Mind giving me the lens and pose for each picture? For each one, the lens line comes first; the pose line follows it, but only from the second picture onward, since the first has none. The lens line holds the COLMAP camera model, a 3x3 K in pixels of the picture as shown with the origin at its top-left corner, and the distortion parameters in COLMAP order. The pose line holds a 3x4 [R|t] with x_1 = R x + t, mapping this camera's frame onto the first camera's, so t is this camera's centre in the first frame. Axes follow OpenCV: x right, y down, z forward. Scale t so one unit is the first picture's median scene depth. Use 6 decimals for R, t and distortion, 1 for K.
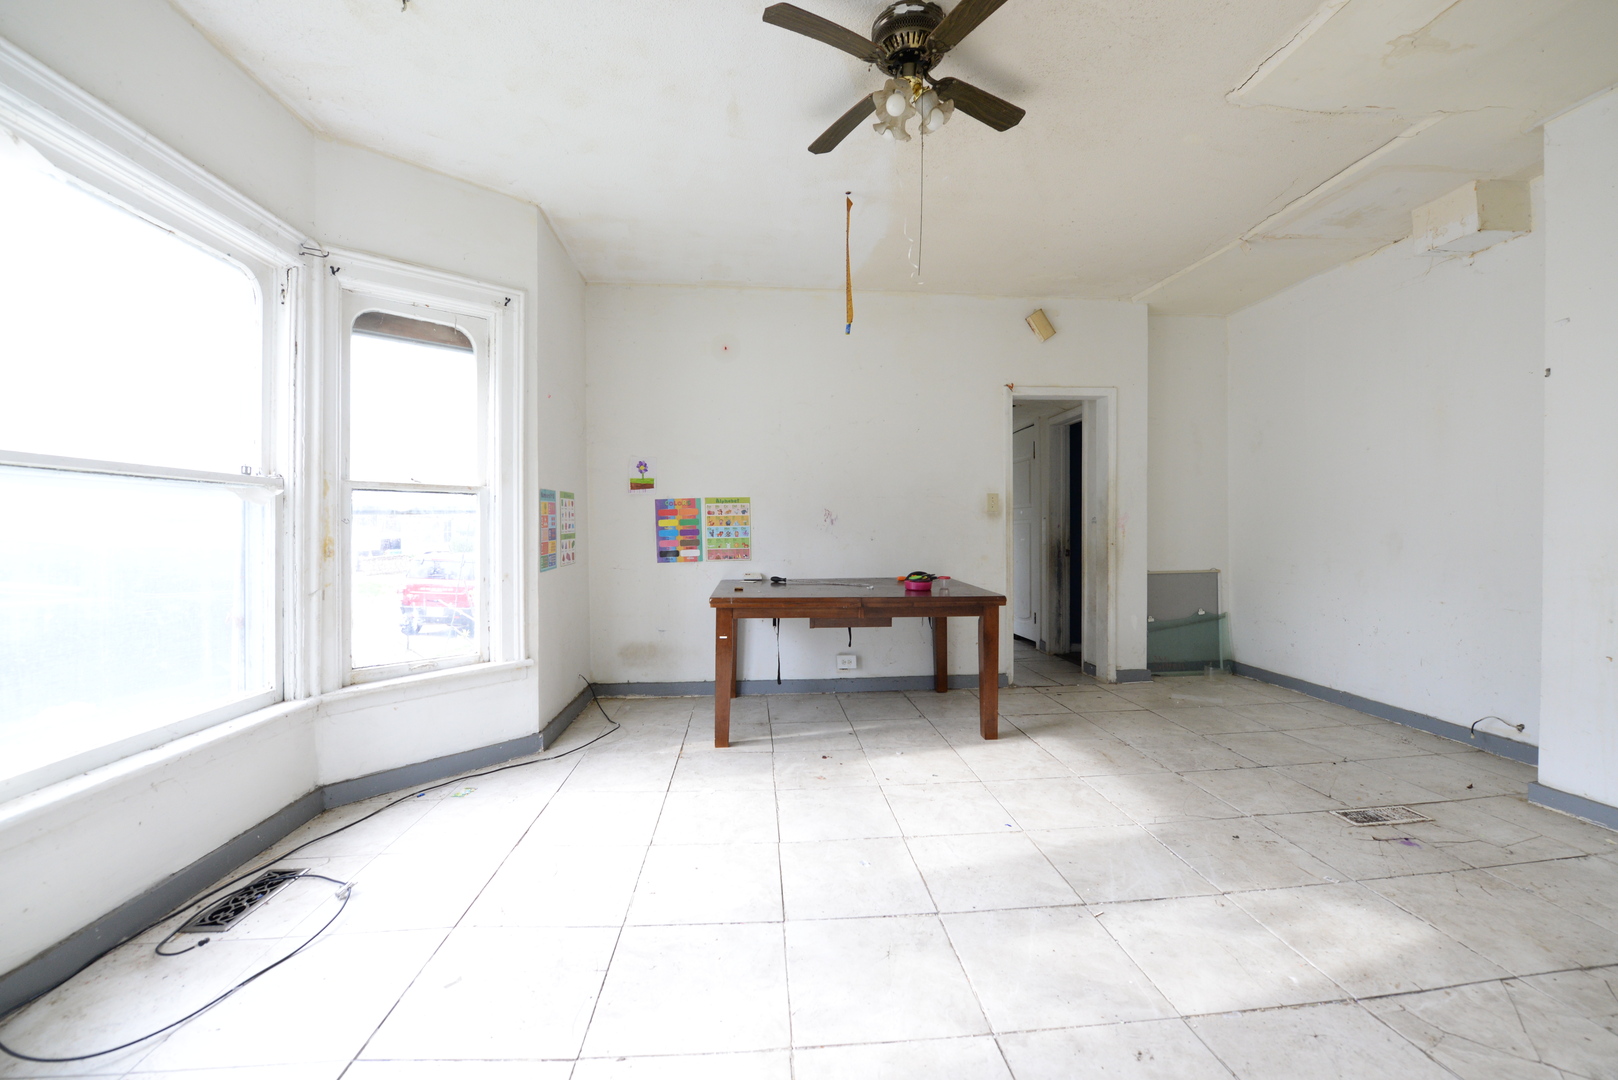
lens RADIAL K [[649.1, 0, 807.1], [0, 649.1, 533.7], [0, 0, 1]] dist [-0.014437, -0.000904]
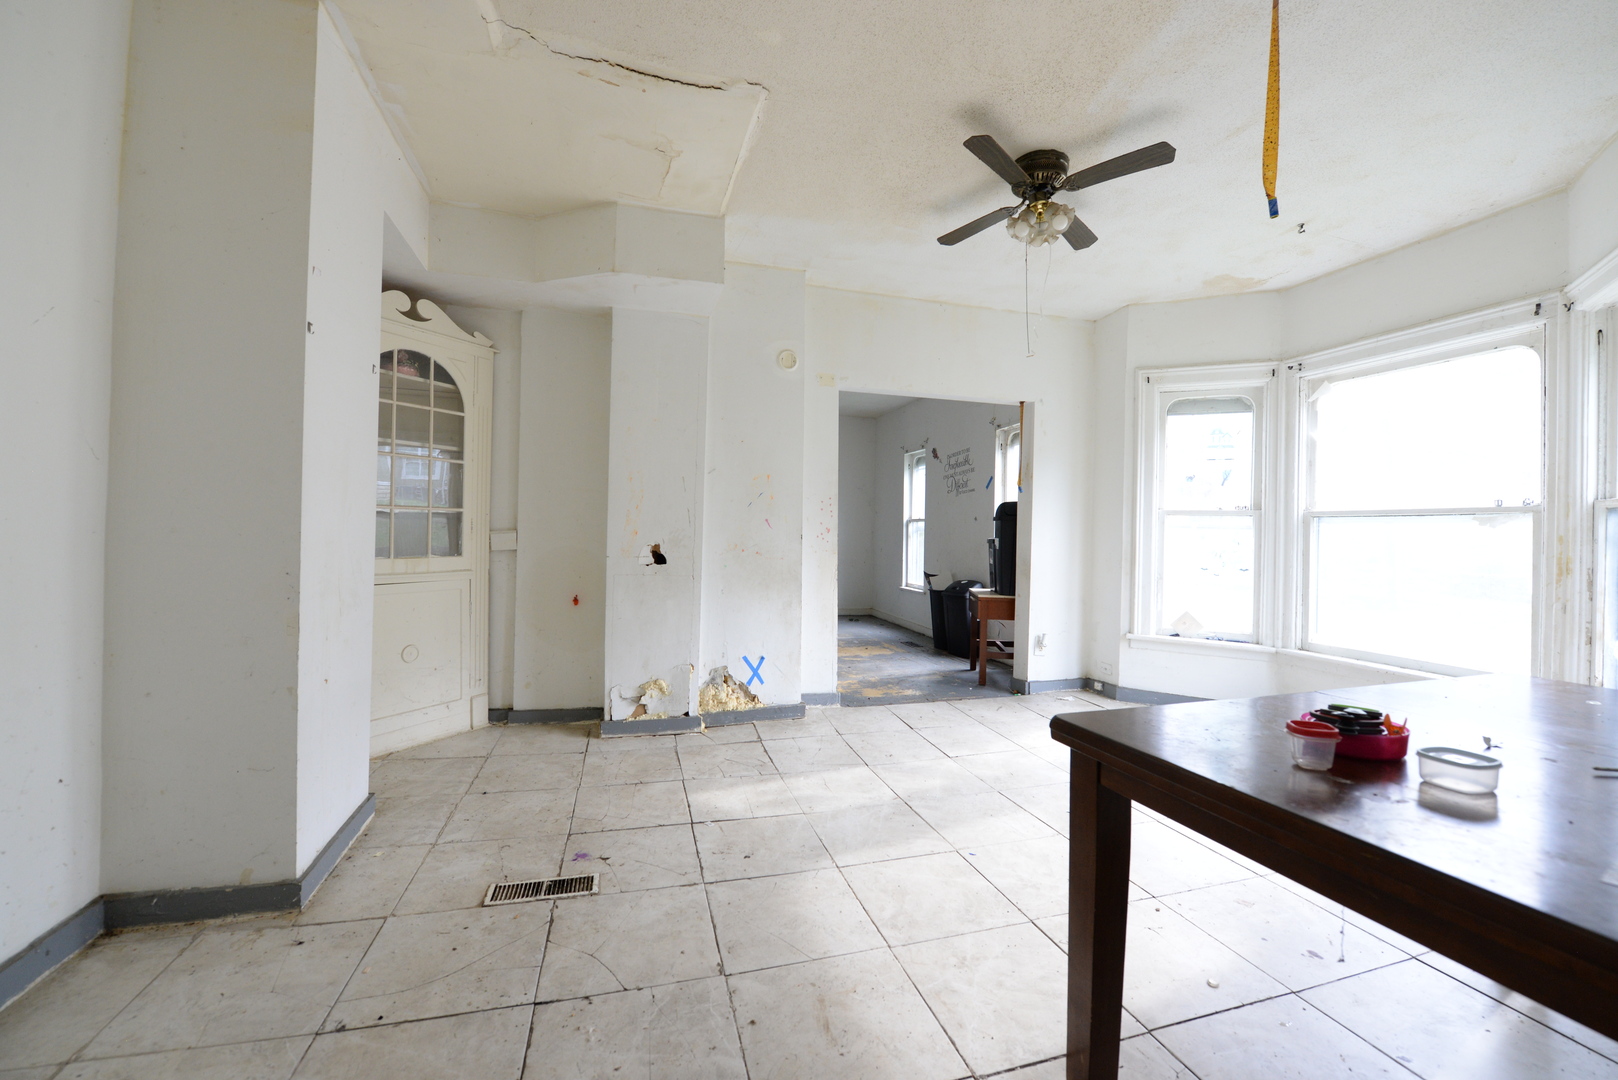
lens RADIAL K [[649.1, 0, 809.3], [0, 649.1, 534.6], [0, 0, 1]] dist [-0.014437, -0.000904]
pose [[-0.981125, -0.013075, -0.192931, 0.697806], [-0.015379, 0.999827, 0.010448, -0.021915], [0.192761, 0.013218, -0.981157, 1.782304]]
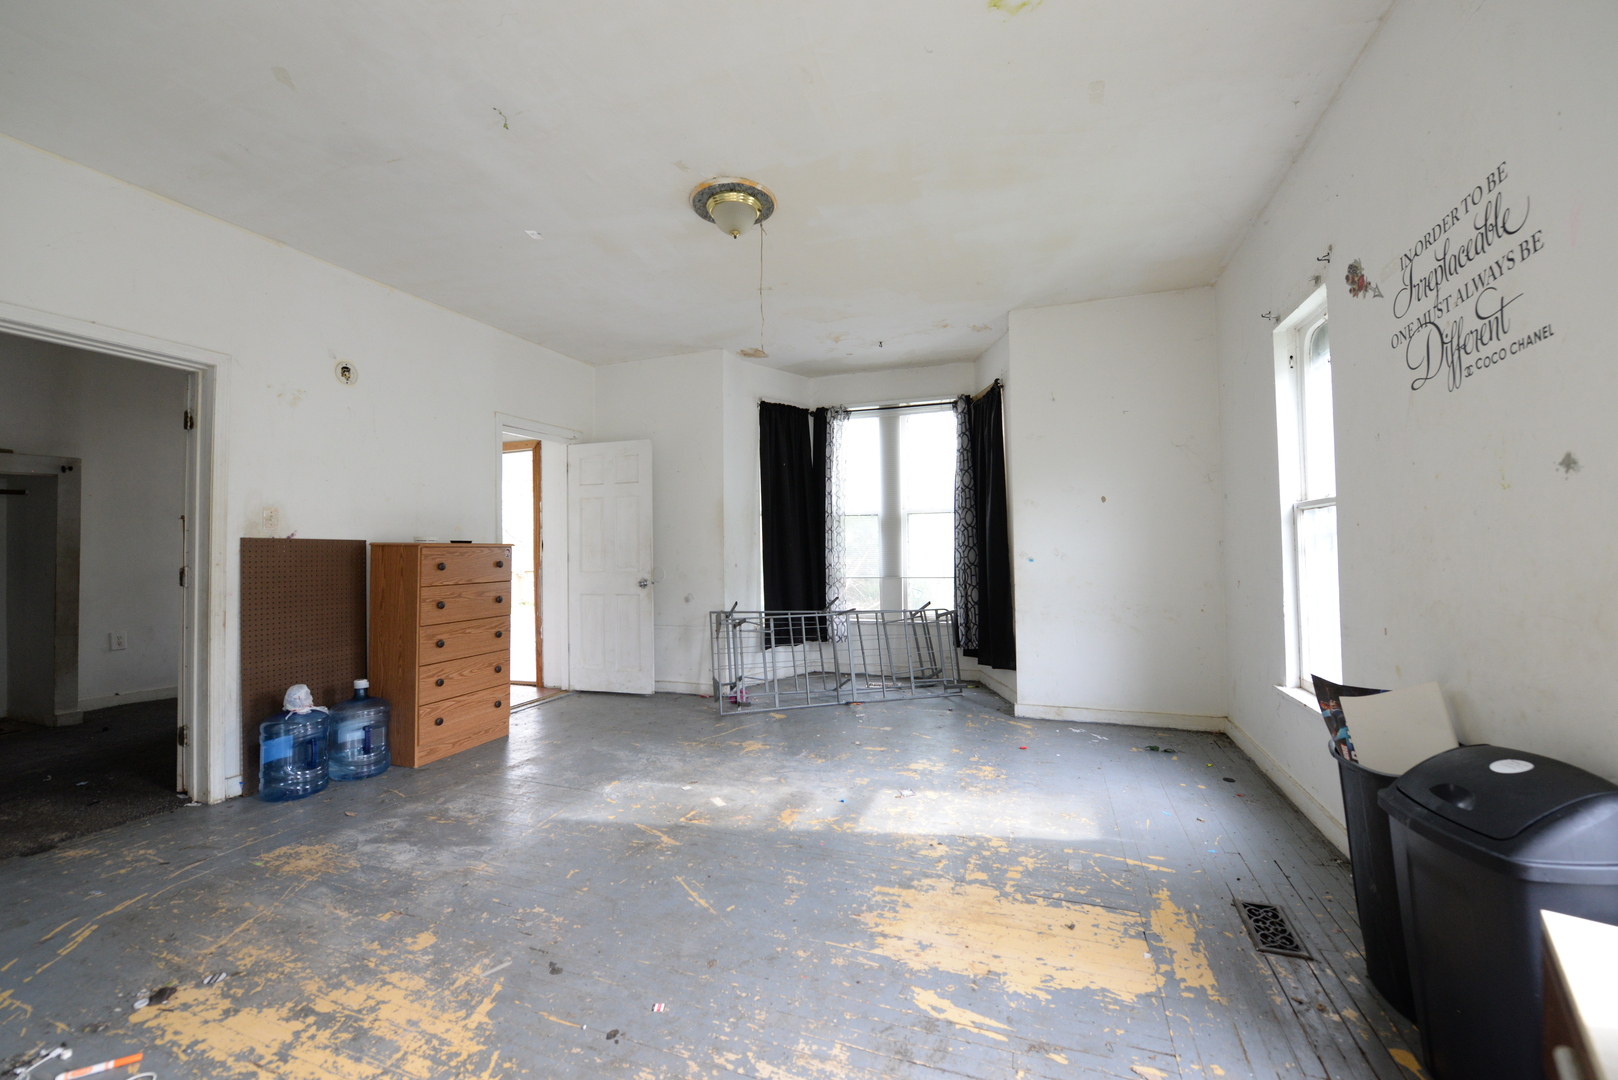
lens RADIAL K [[649.1, 0, 808.9], [0, 649.1, 532.9], [0, 0, 1]] dist [-0.014437, -0.000904]
pose [[-0.911229, 0.032057, 0.410650, -0.045206], [0.025282, 0.999440, -0.021920, -0.015448], [-0.411123, -0.009592, -0.911529, 0.205267]]
